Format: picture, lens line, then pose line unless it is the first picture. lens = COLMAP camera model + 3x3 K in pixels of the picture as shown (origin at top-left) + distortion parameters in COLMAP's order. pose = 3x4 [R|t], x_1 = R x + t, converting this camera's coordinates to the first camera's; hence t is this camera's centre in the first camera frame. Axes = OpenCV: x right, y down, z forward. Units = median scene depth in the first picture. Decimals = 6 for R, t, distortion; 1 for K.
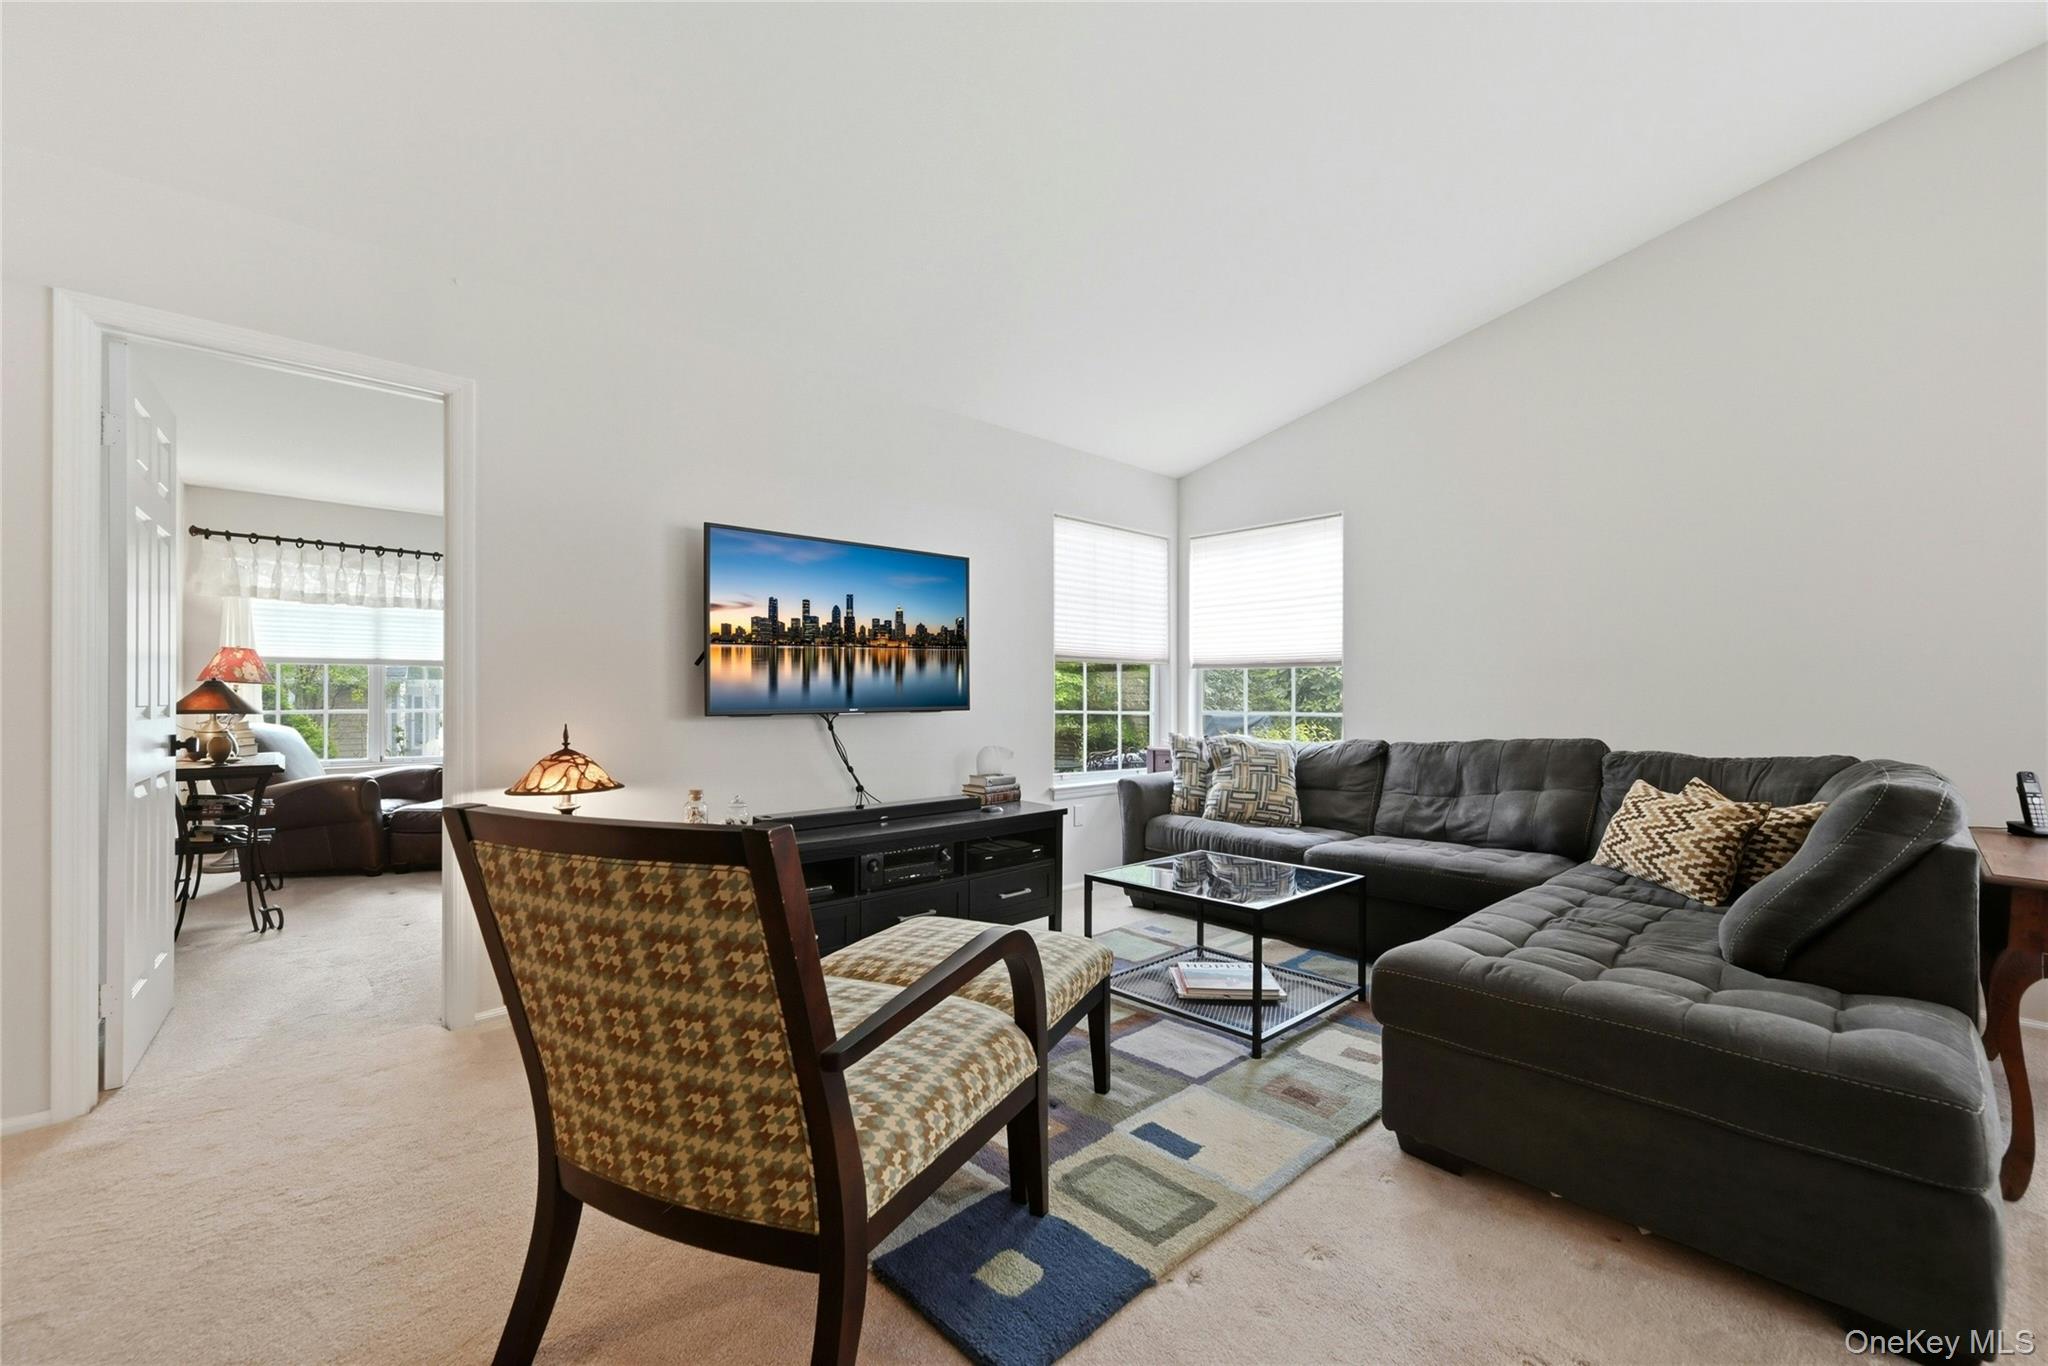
lens RADIAL K [[826.3, 0, 1025.8], [0, 826.3, 691.6], [0, 0, 1]] dist [-0.000551, -0.000233]
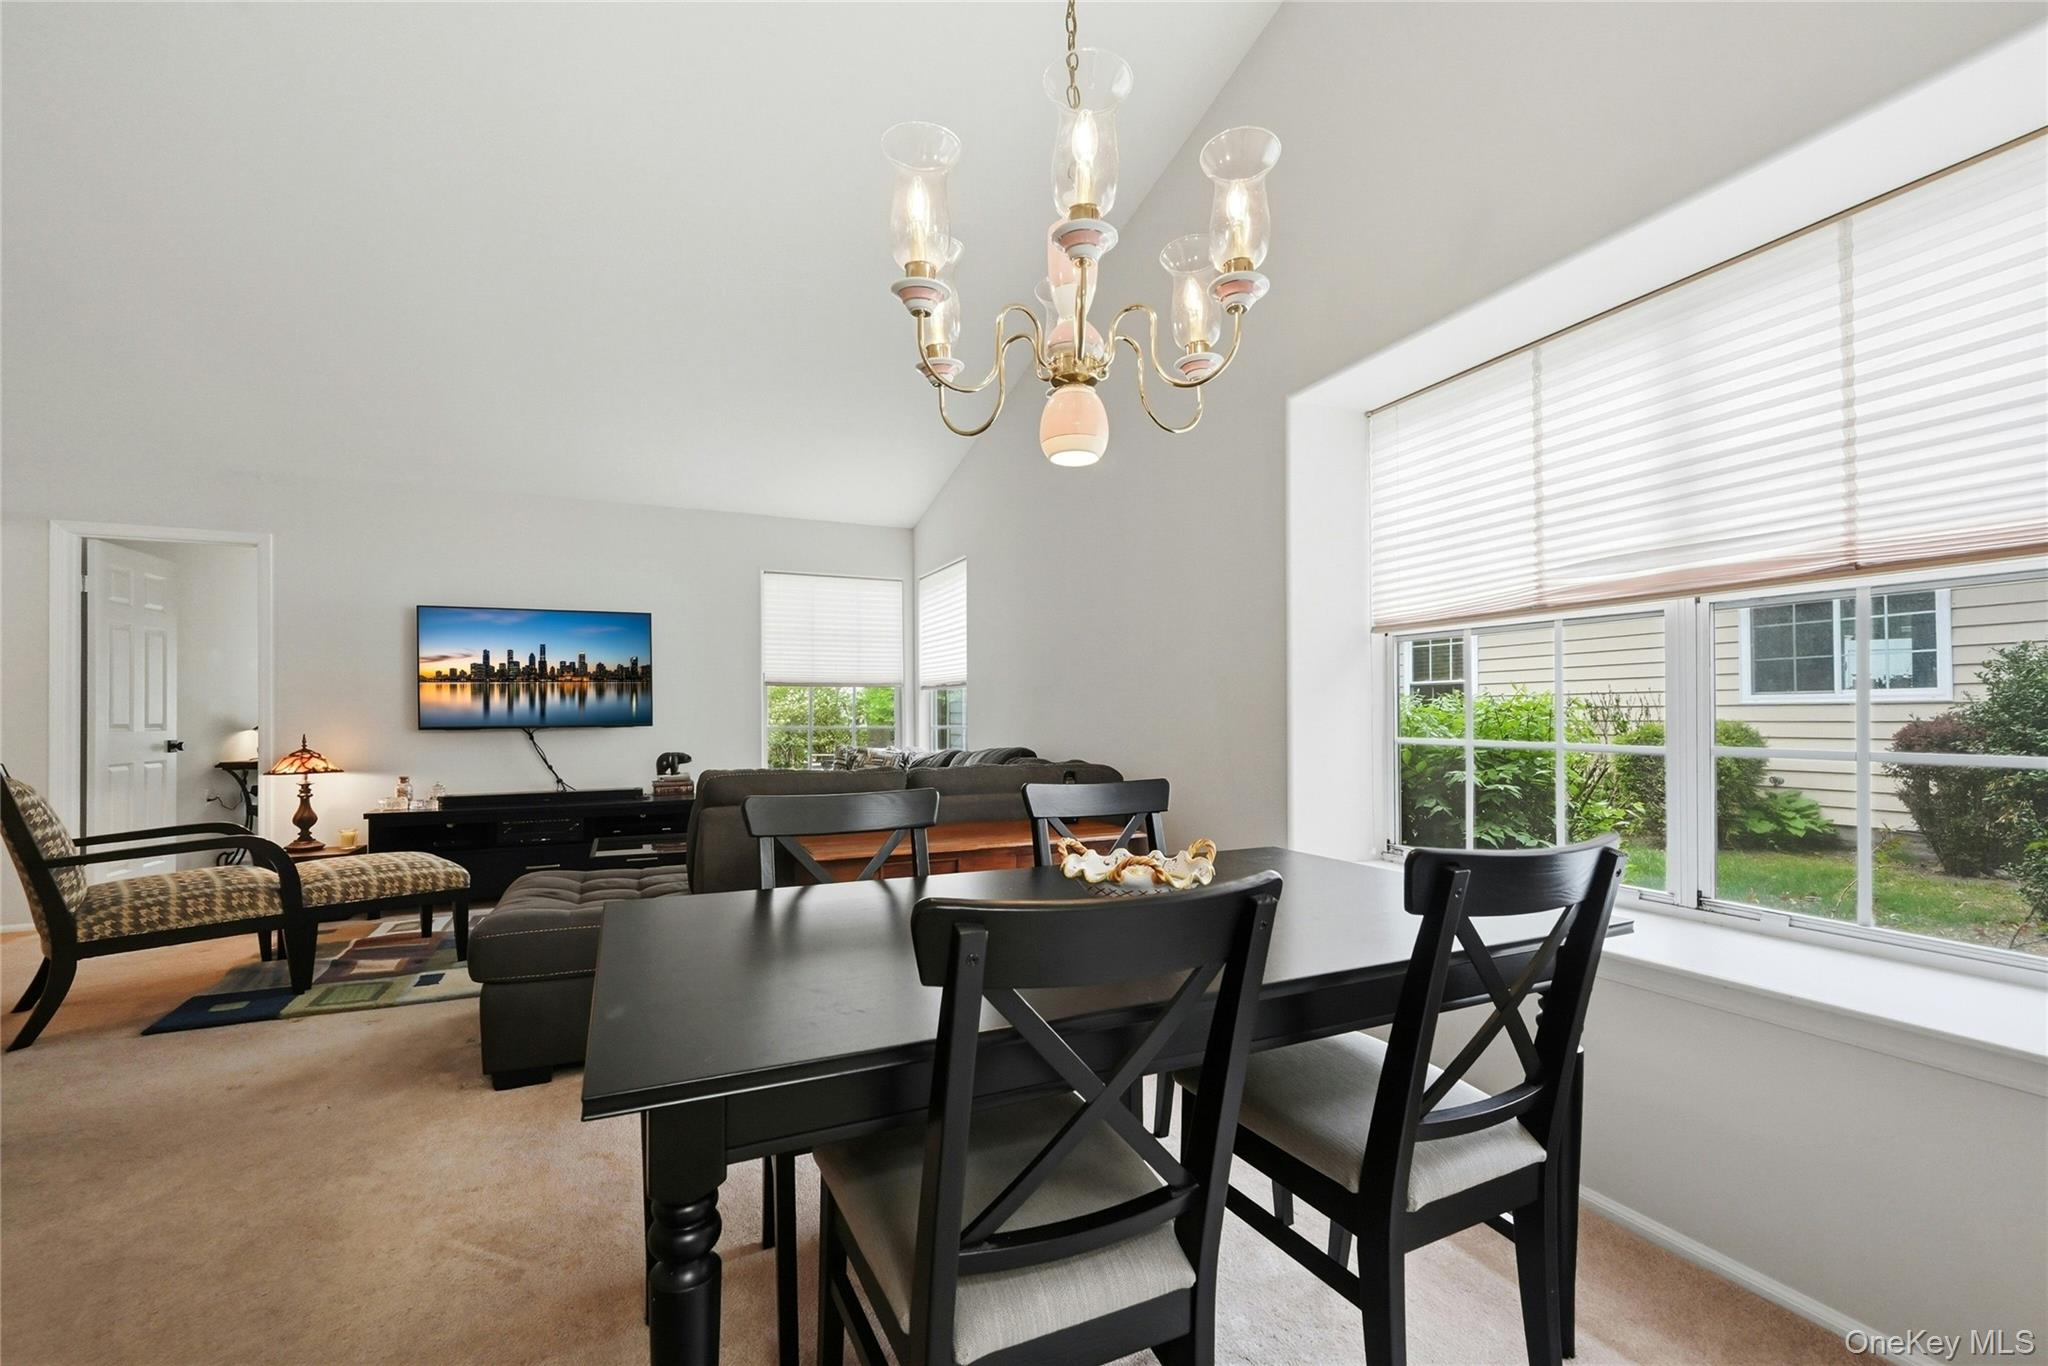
lens RADIAL K [[826.3, 0, 997.7], [0, 826.3, 707.5], [0, 0, 1]] dist [-0.000551, -0.000233]
pose [[0.950181, -0.009605, -0.311551, 1.357467], [0.008593, 0.999952, -0.004621, 0.006842], [0.311580, 0.001713, 0.950218, -0.176447]]
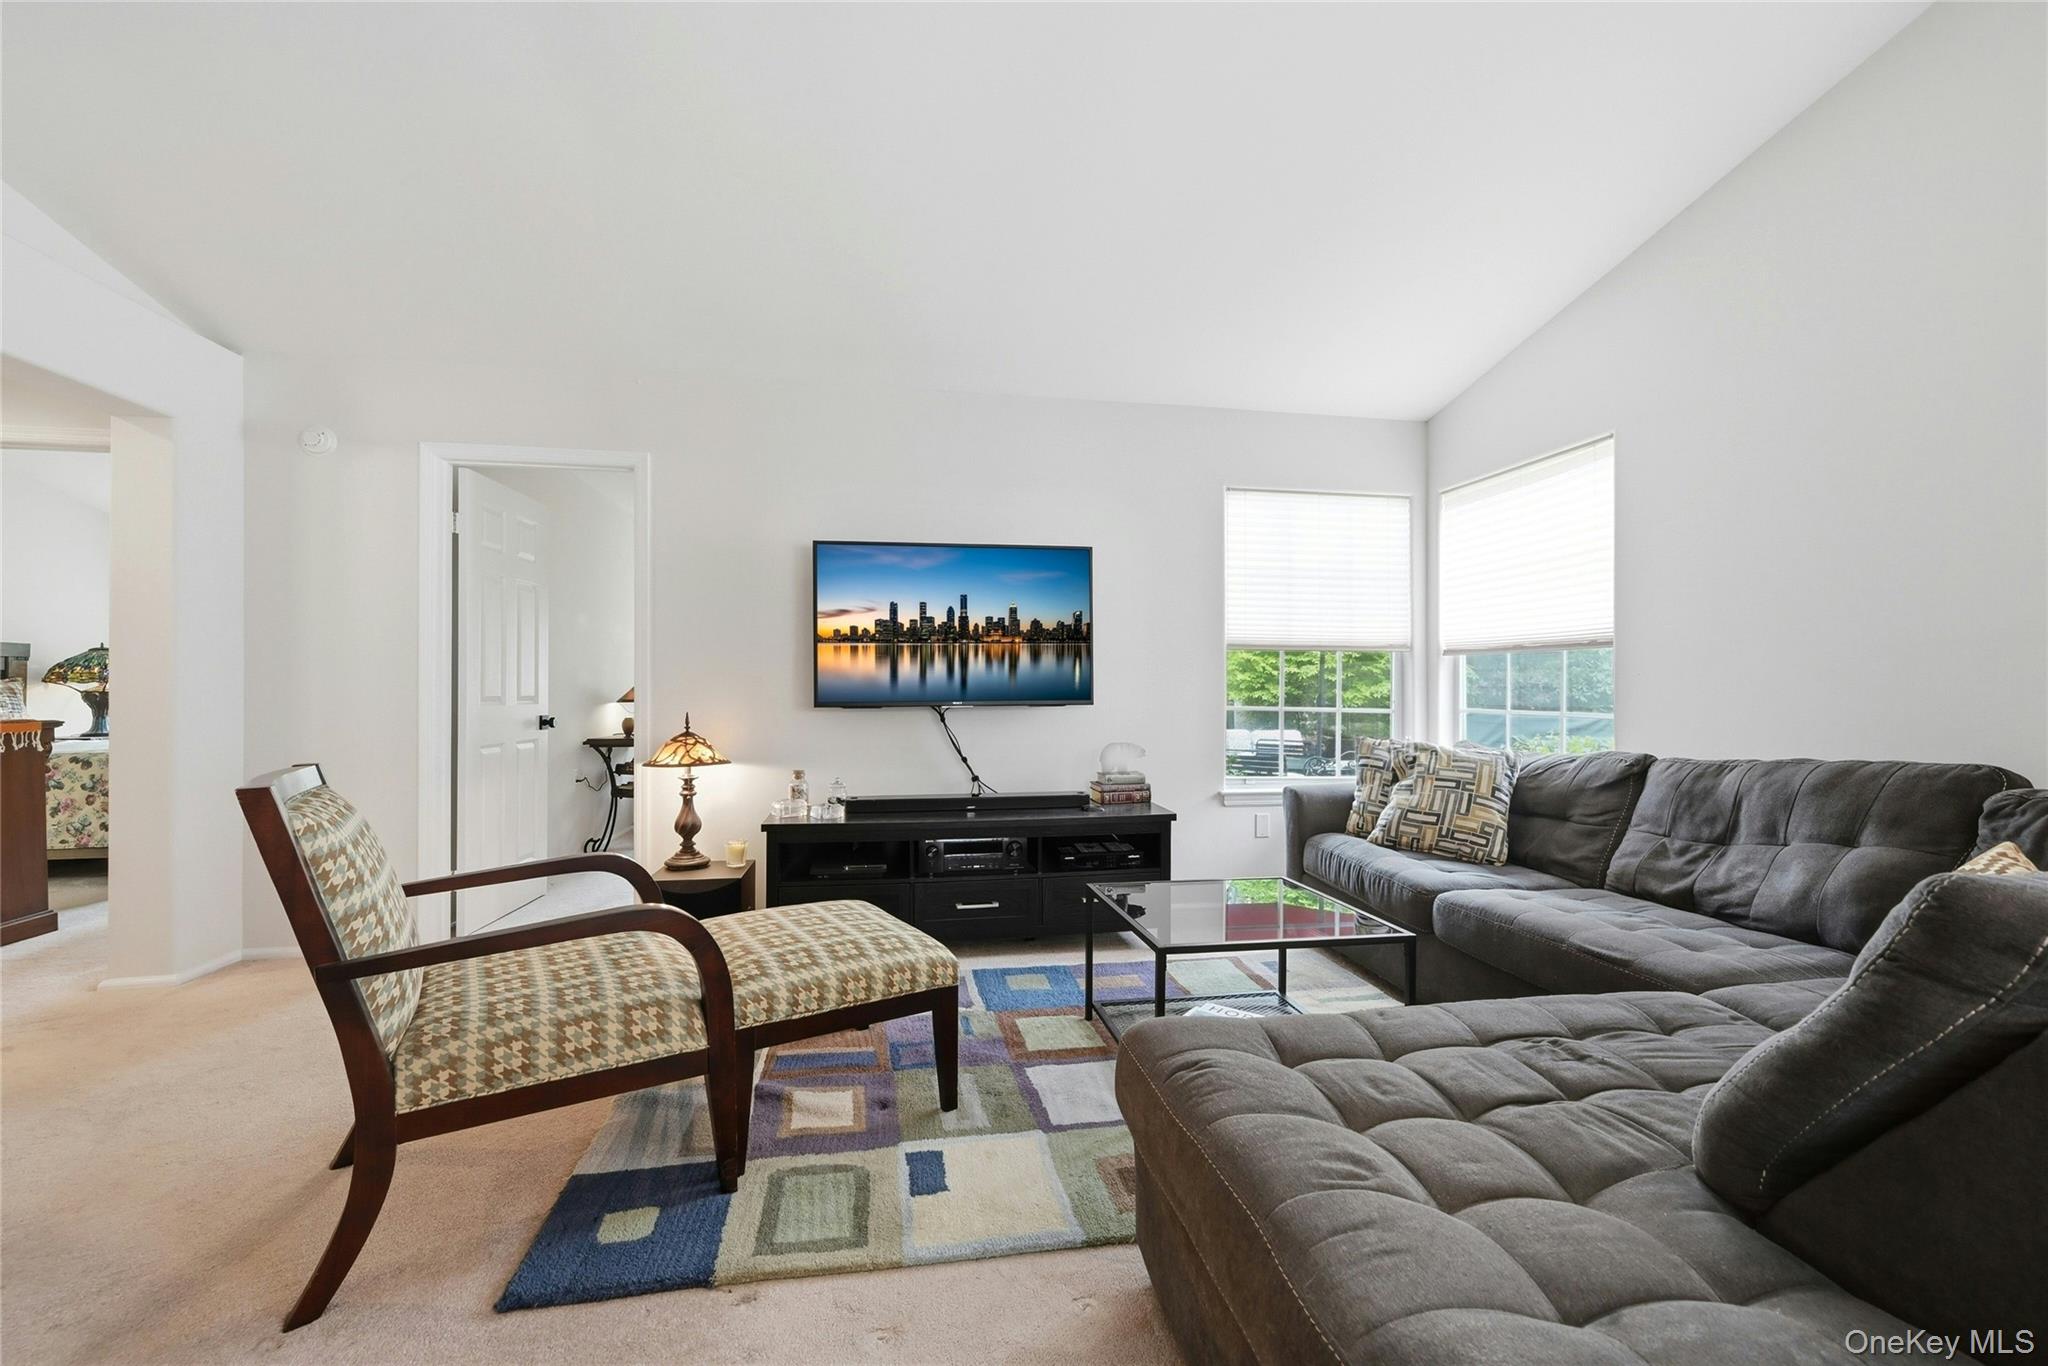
lens RADIAL K [[826.3, 0, 1029.9], [0, 826.3, 684.0], [0, 0, 1]] dist [-0.000551, -0.000233]
pose [[0.841666, -0.003452, -0.539987, 0.580026], [0.001851, 0.999992, -0.003508, 0.002247], [0.539995, 0.001953, 0.841666, 0.217343]]
